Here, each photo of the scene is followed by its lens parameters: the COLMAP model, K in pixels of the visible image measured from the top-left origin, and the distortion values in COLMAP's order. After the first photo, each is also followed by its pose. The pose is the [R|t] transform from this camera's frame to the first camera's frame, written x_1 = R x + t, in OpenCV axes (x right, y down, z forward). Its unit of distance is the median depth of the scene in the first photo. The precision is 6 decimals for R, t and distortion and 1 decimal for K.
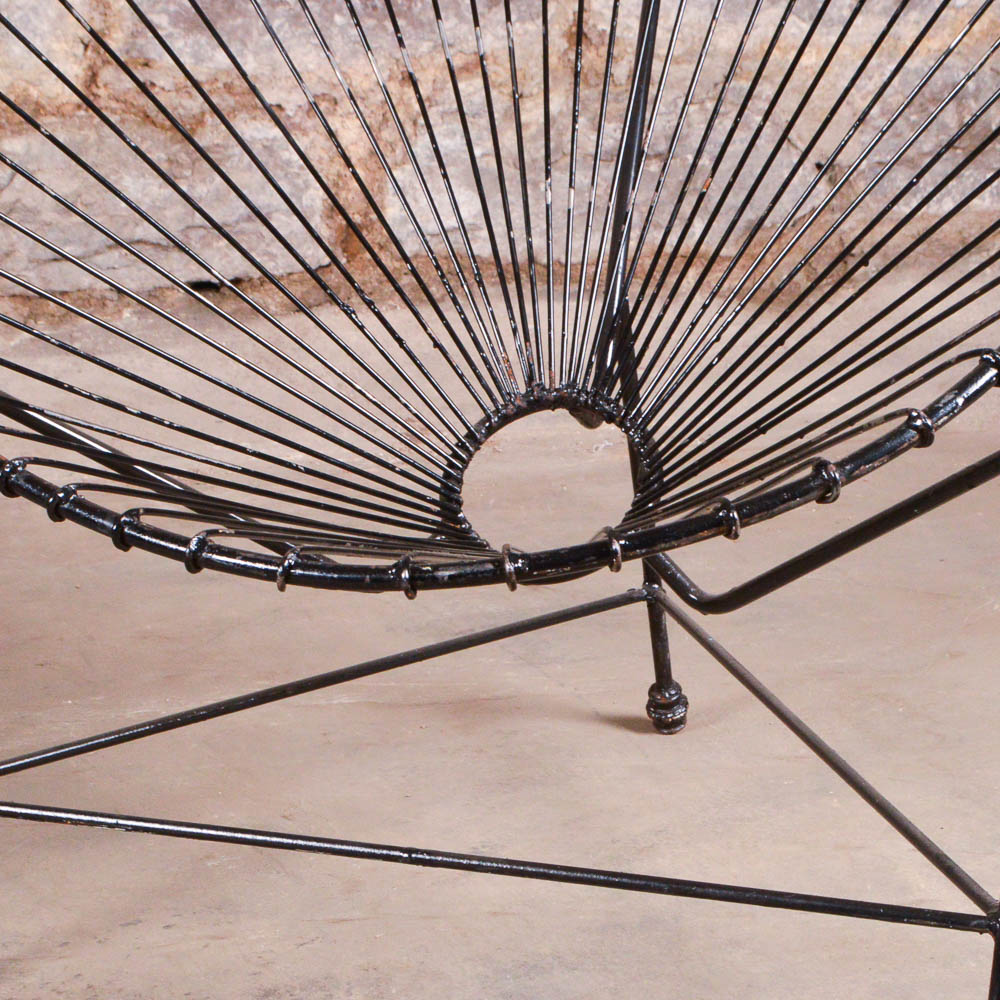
lens RADIAL K [[2896.3, 0, 551.0], [0, 2896.3, 554.2], [0, 0, 1]] dist [0.001352, 0.045067]
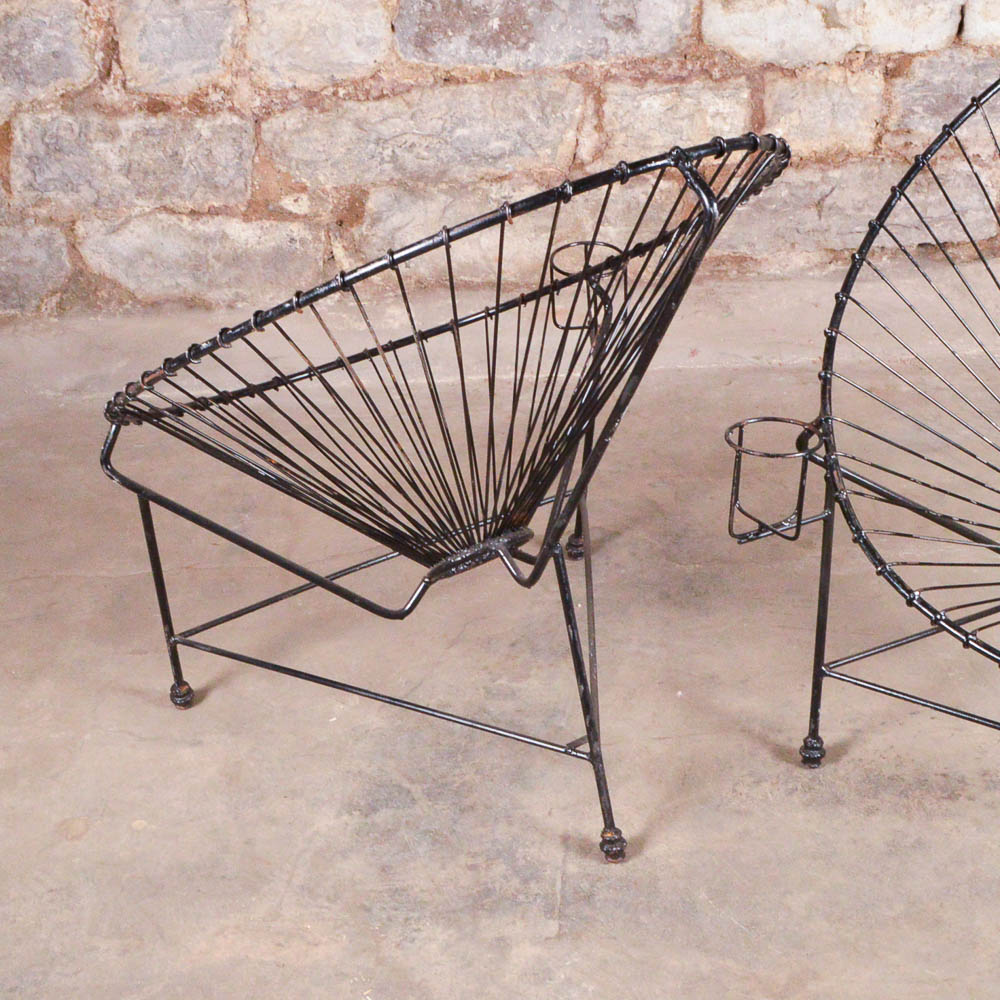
lens RADIAL K [[1634.1, 0, 534.3], [0, 1634.1, 423.4], [0, 0, 1]] dist [-0.077343, -0.021103]
pose [[0.957686, 0.097370, -0.270844, -0.116993], [-0.043340, 0.979093, 0.198741, -0.307862], [0.284533, -0.178593, 0.941884, -0.136034]]
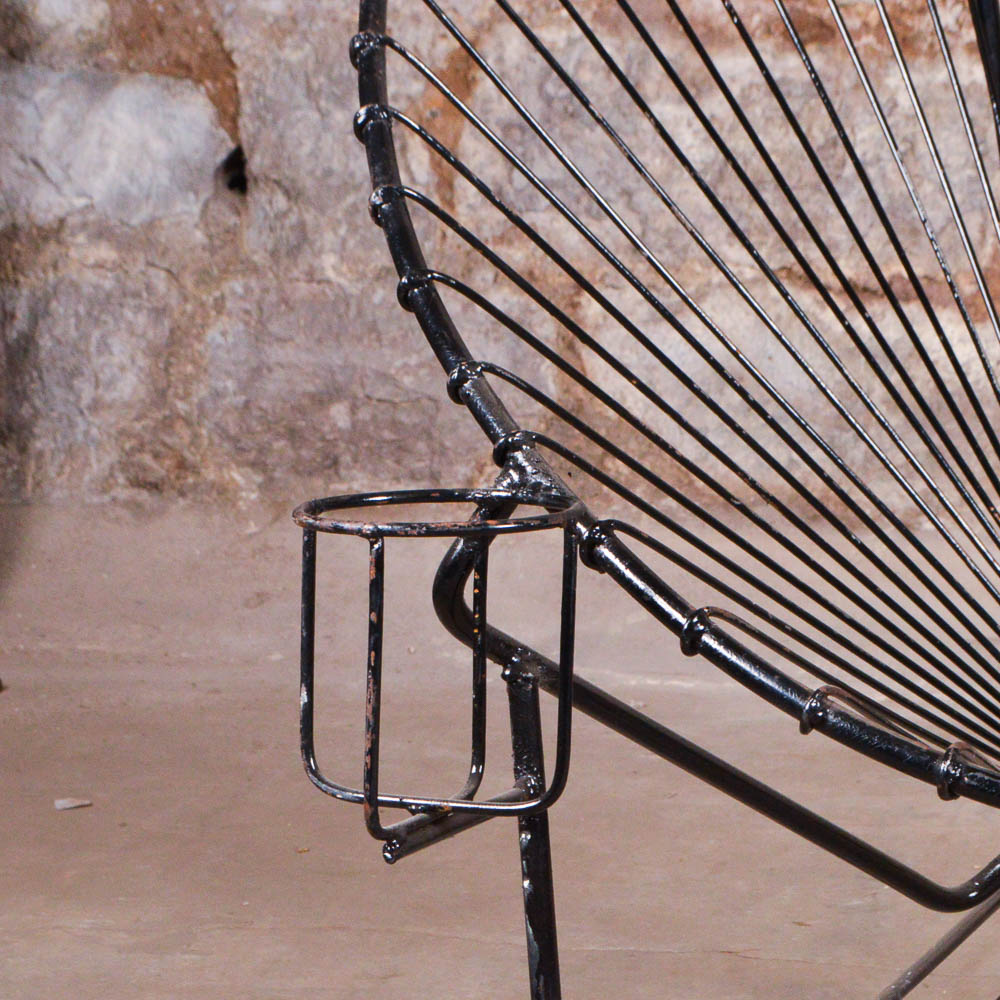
lens RADIAL K [[3647.2, 0, 552.6], [0, 3647.2, 559.7], [0, 0, 1]] dist [0.053280, -0.144937]
pose [[0.831341, 0.117669, -0.543162, -0.148604], [-0.148186, 0.988880, -0.012578, 0.004551], [0.535642, 0.090946, 0.839533, -0.030047]]
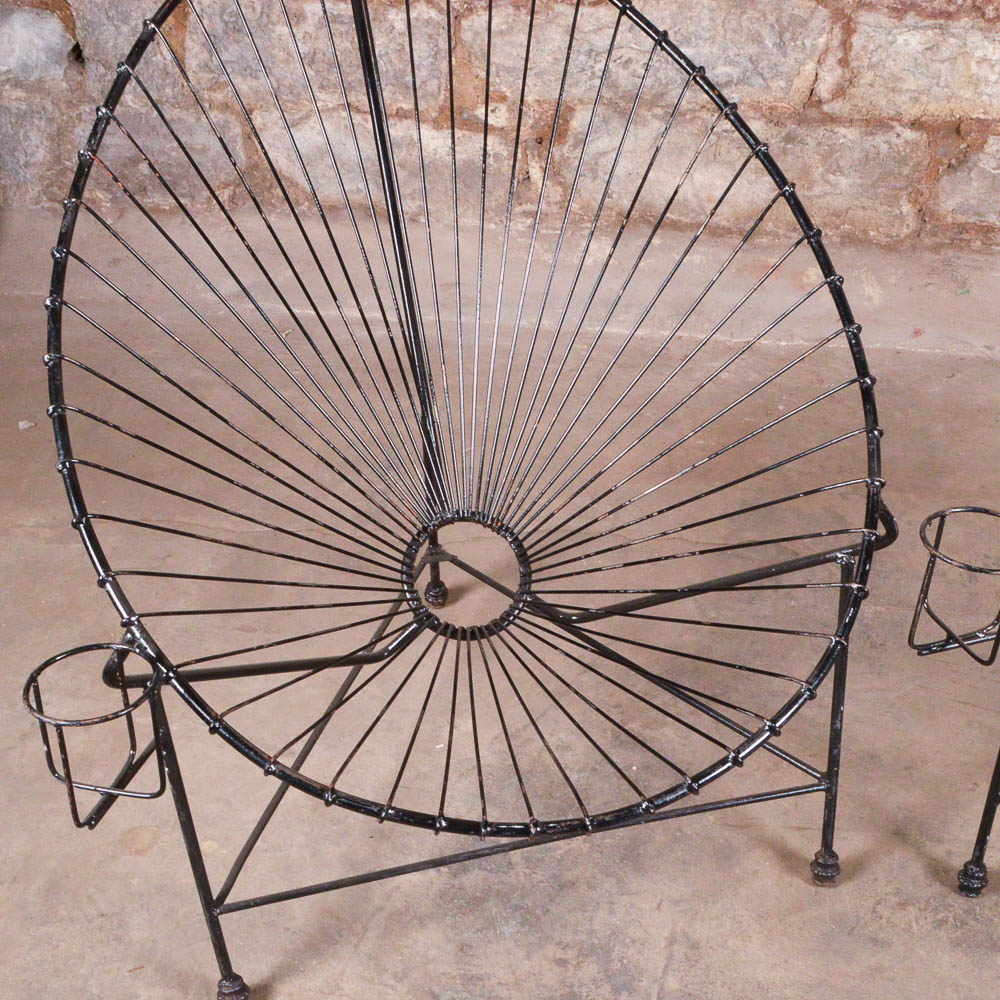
lens RADIAL K [[1576.1, 0, 552.7], [0, 1576.1, 538.1], [0, 0, 1]] dist [-0.059950, -0.025713]
pose [[0.895338, 0.263168, -0.359323, -0.159405], [-0.121037, 0.920170, 0.372340, -0.374830], [0.428626, -0.289879, 0.855716, 0.101909]]
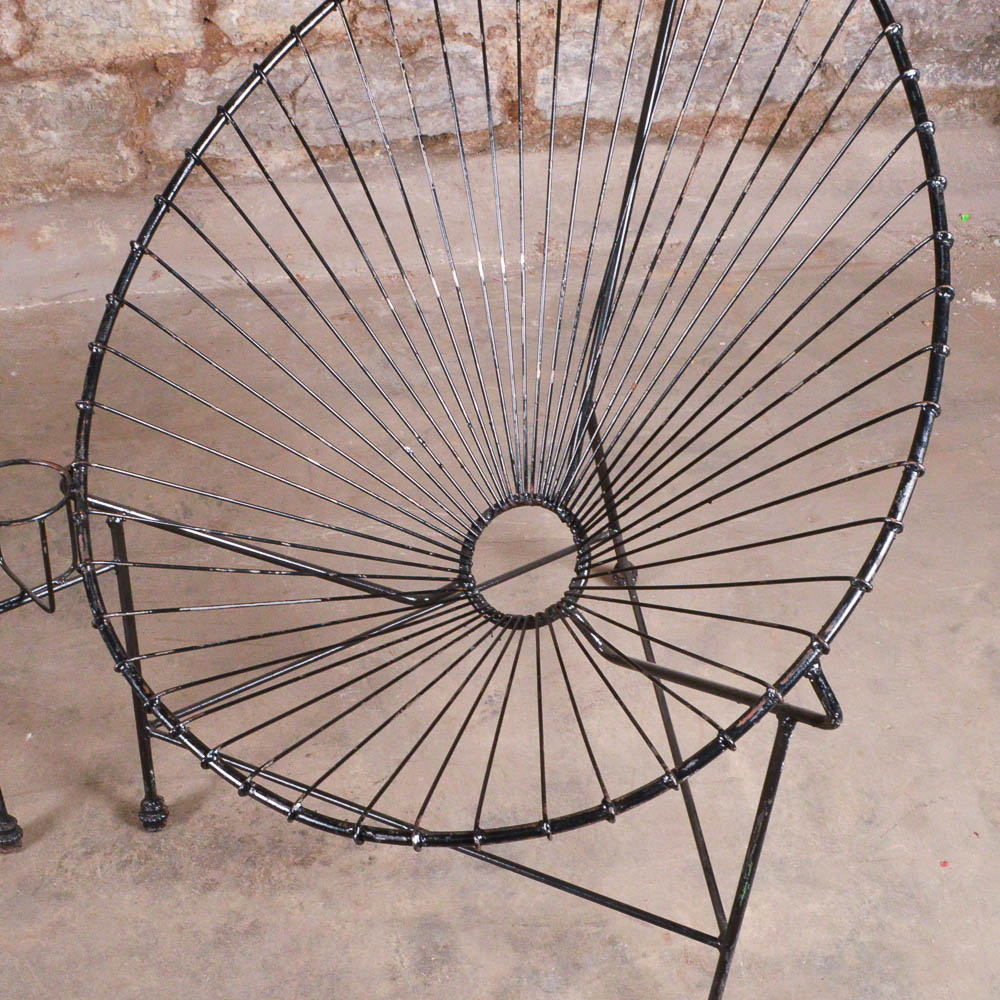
lens RADIAL K [[1576.1, 0, 496.1], [0, 1576.1, 535.9], [0, 0, 1]] dist [-0.074119, 0.021759]
pose [[0.986529, 0.093811, -0.134013, 0.107443], [-0.034944, 0.921168, 0.387593, -0.401320], [0.159809, -0.377689, 0.912038, 0.182738]]
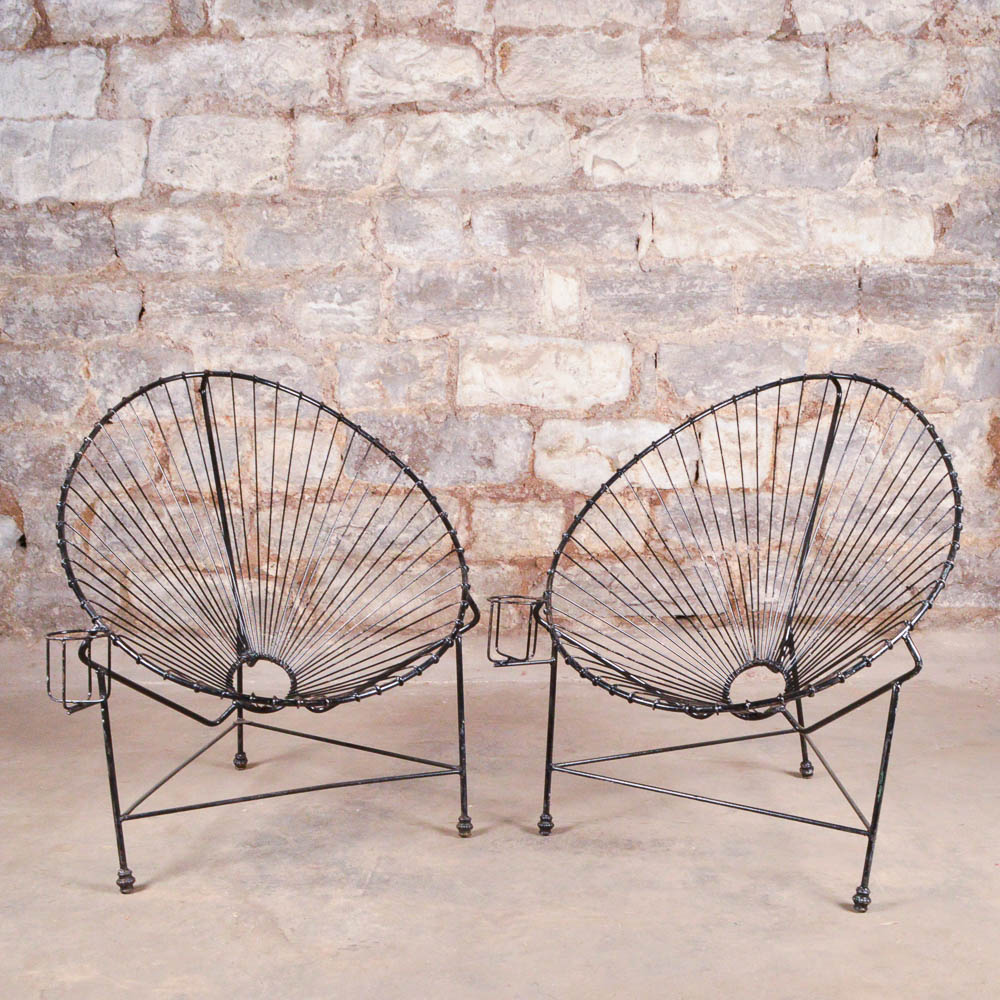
lens RADIAL K [[1268.3, 0, 557.1], [0, 1268.3, 540.3], [0, 0, 1]] dist [-0.082663, -0.010497]
pose [[0.964652, 0.049391, -0.258858, 0.143621], [-0.086603, 0.987138, -0.134384, 0.020240], [0.248891, 0.152052, 0.956521, -0.420506]]
